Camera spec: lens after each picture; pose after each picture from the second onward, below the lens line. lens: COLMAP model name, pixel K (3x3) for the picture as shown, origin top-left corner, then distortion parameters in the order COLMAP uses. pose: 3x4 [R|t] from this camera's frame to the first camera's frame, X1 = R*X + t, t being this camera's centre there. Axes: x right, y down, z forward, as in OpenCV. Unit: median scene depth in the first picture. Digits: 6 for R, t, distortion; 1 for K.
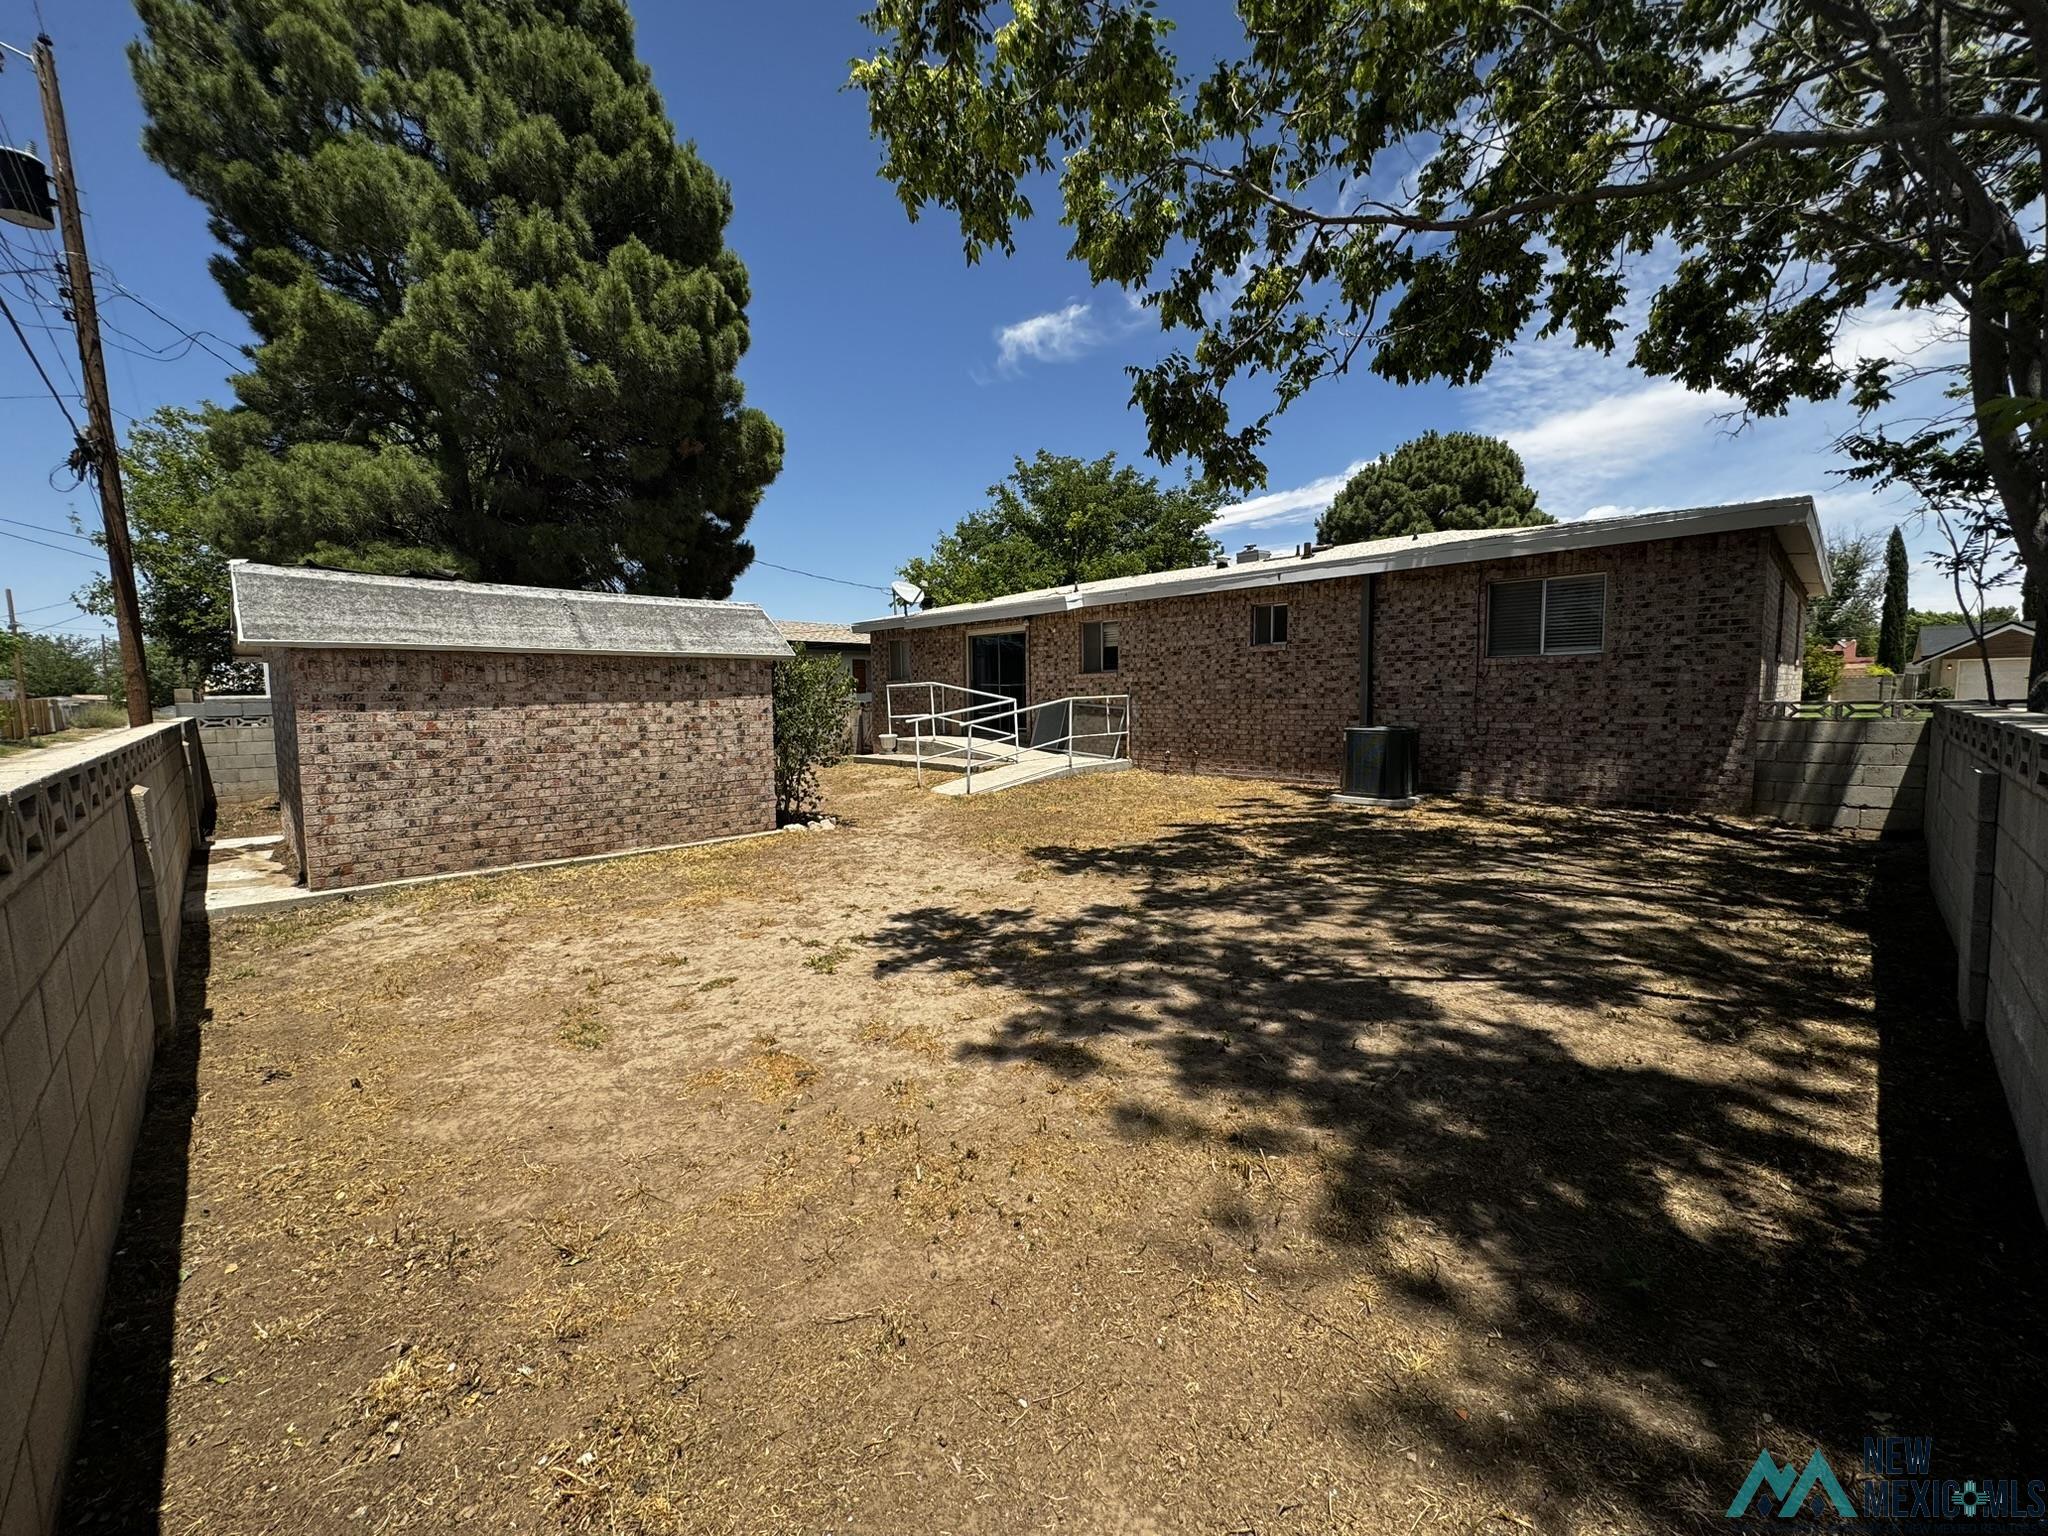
lens RADIAL K [[827.4, 0, 1016.4], [0, 827.4, 767.4], [0, 0, 1]] dist [-0.003741, 0.000081]
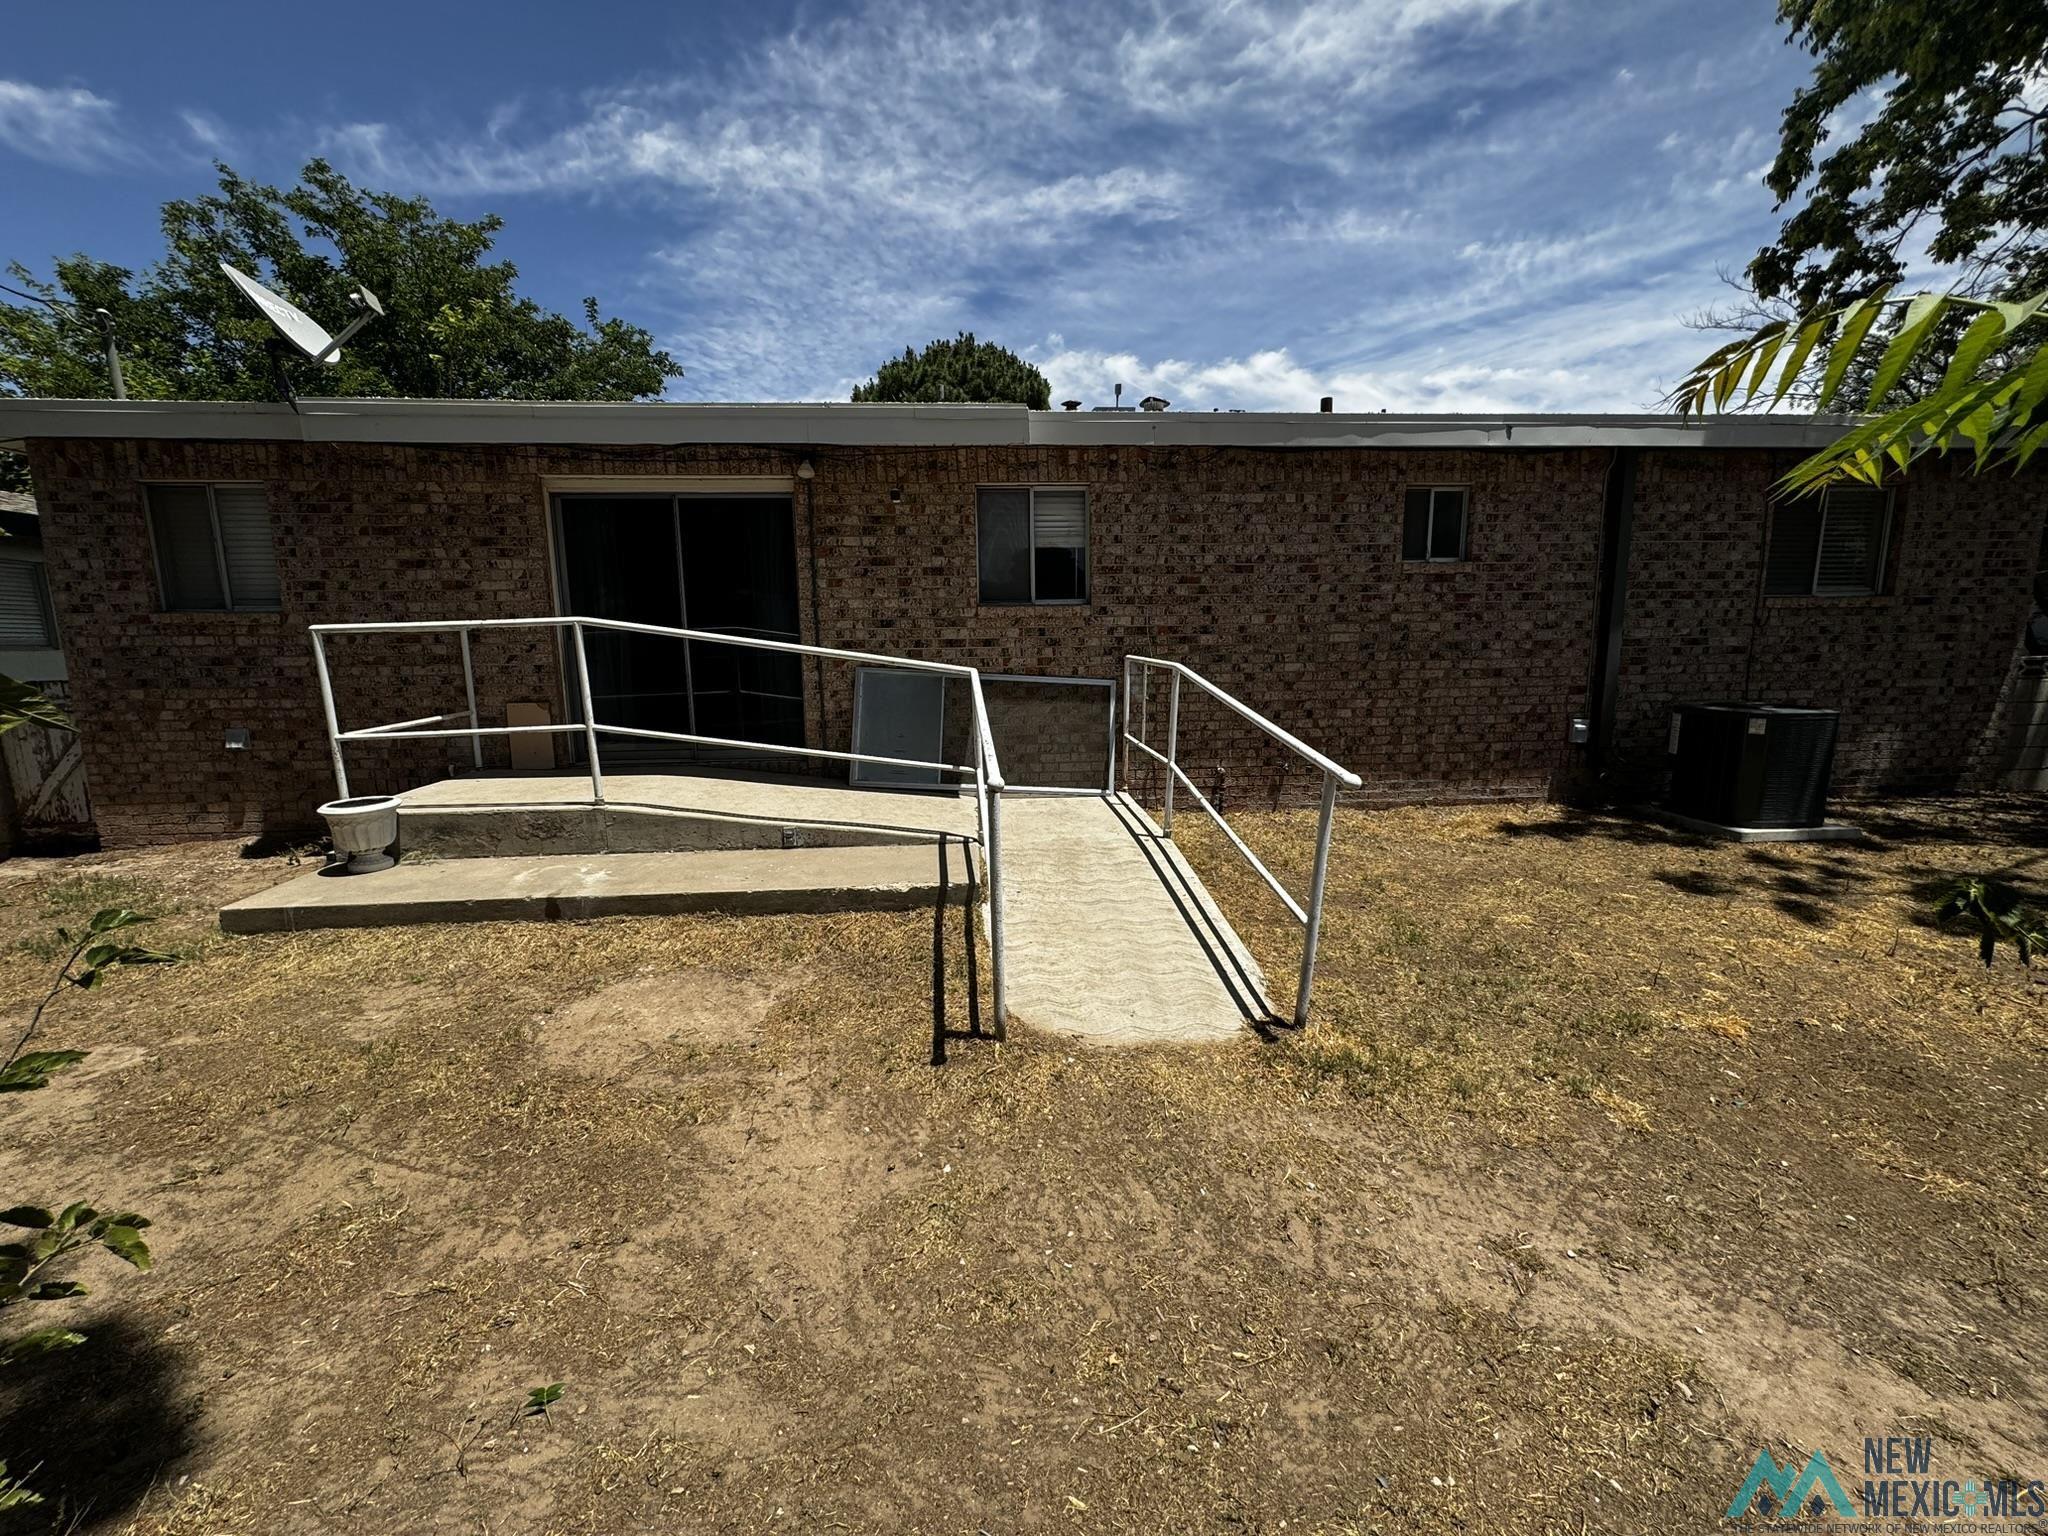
lens RADIAL K [[827.4, 0, 1016.4], [0, 827.4, 767.4], [0, 0, 1]] dist [-0.003741, 0.000081]
pose [[0.631187, -0.111718, 0.767542, -0.409545], [0.072587, 0.993738, 0.084949, -0.105941], [-0.772226, 0.002095, 0.635344, 1.160809]]
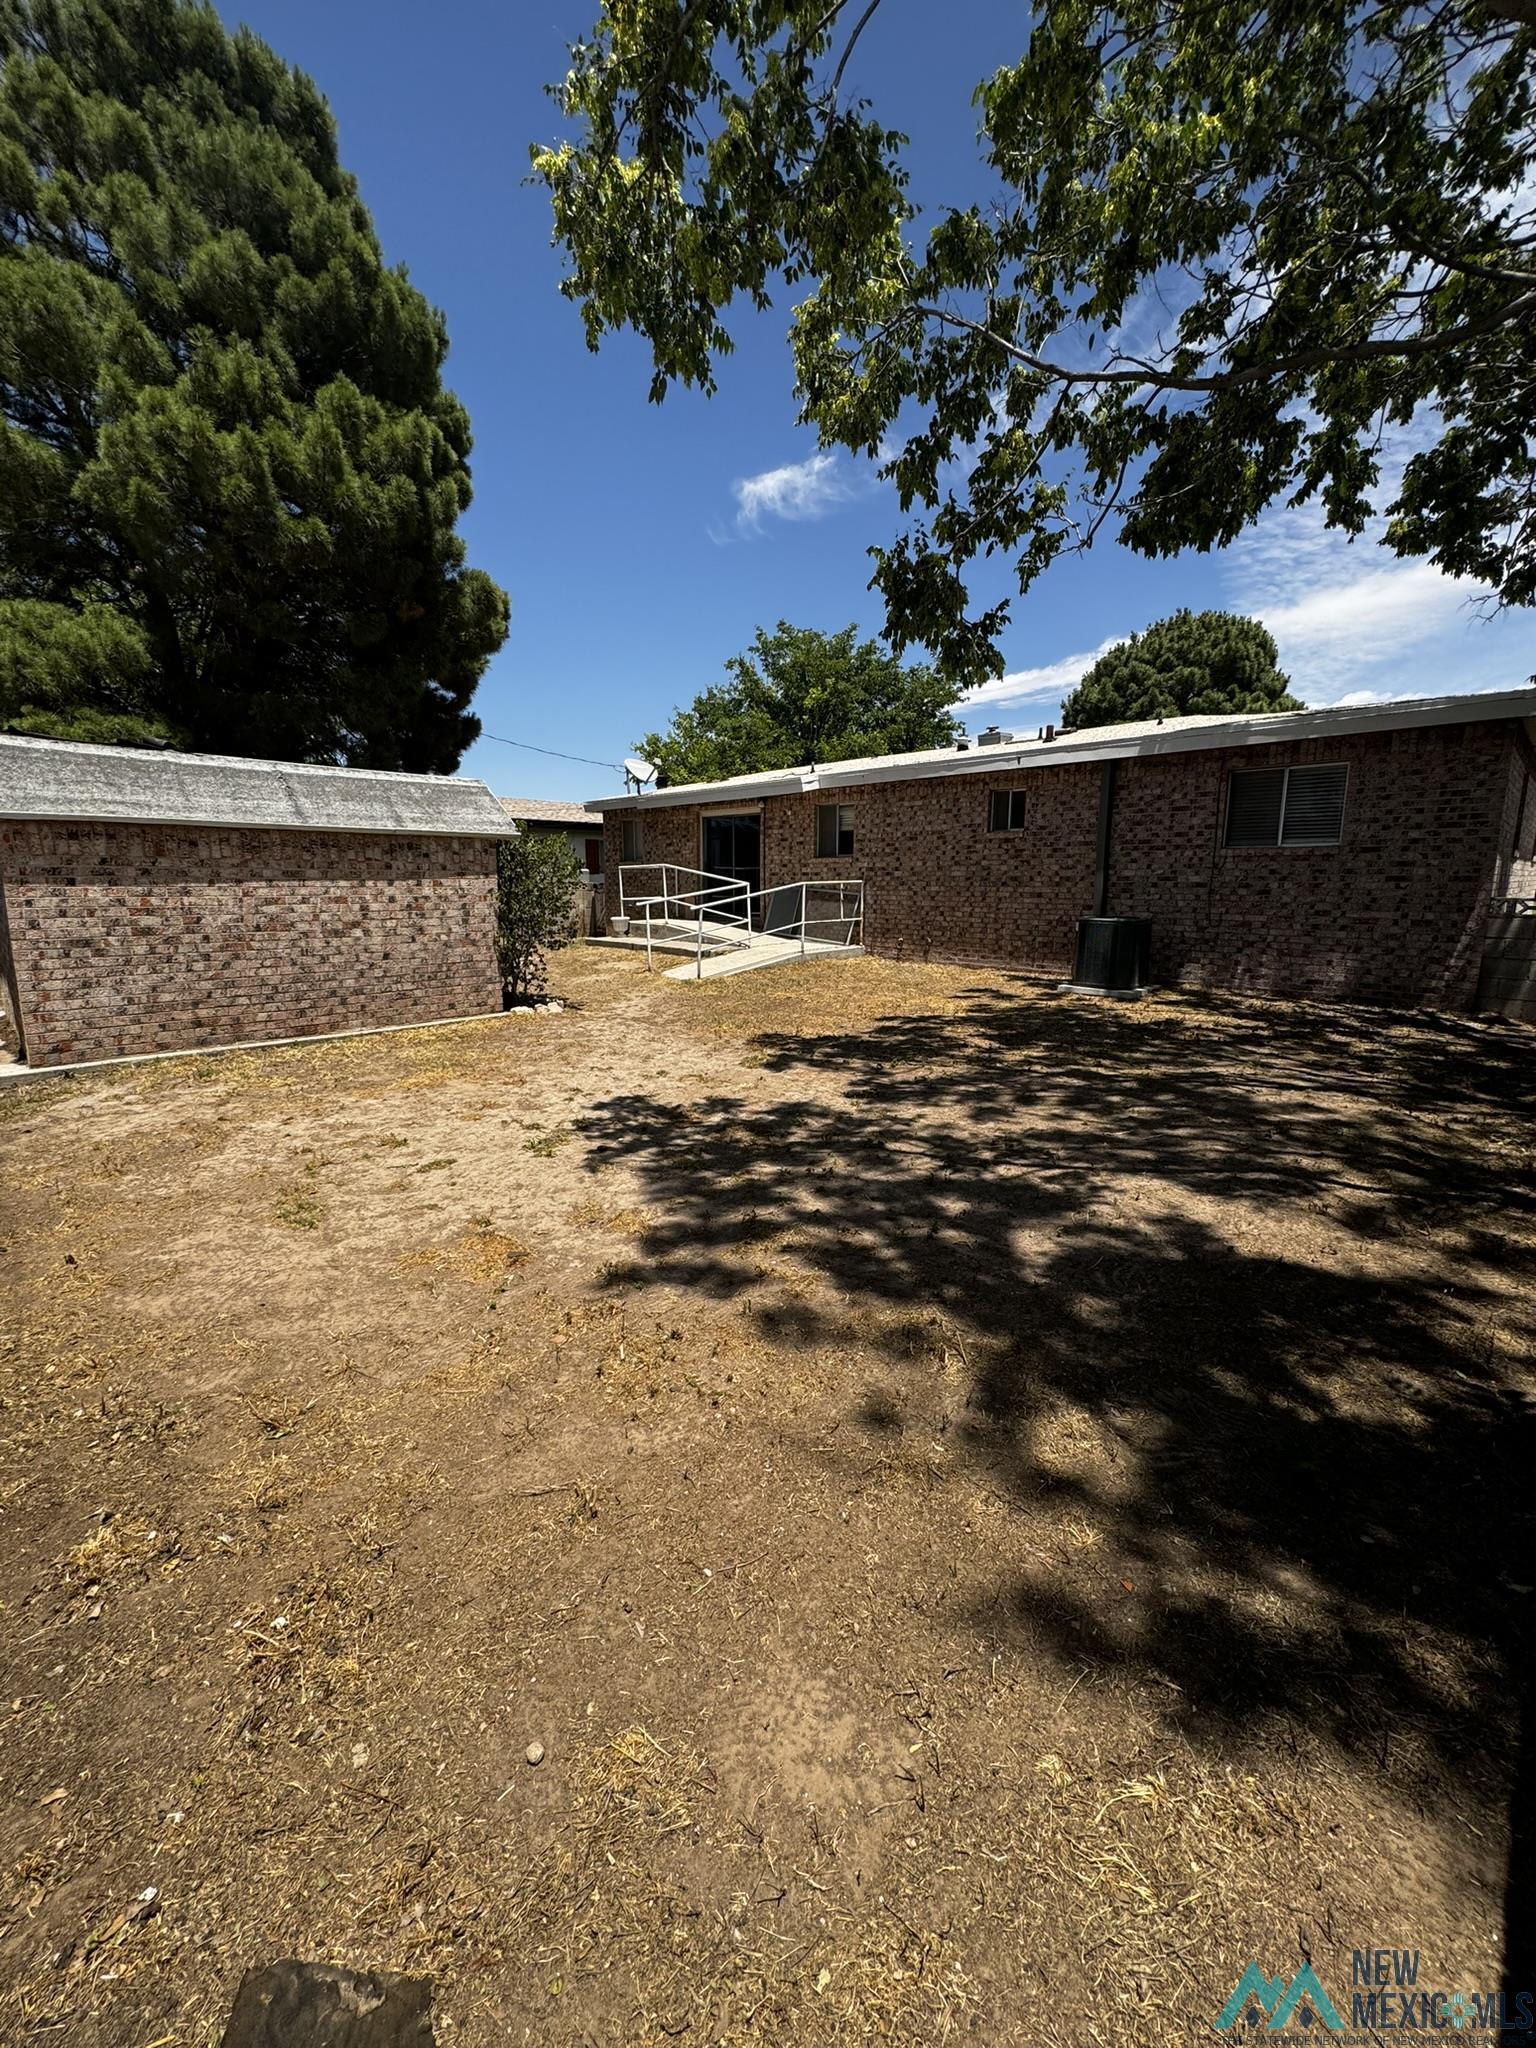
lens RADIAL K [[825.3, 0, 763.6], [0, 825.3, 1027.0], [0, 0, 1]] dist [-0.007963, 0.001925]
pose [[0.999838, 0.013792, 0.011537, 0.012291], [-0.014782, 0.995772, 0.090662, -0.001408], [-0.010237, -0.090818, 0.995815, 0.007169]]
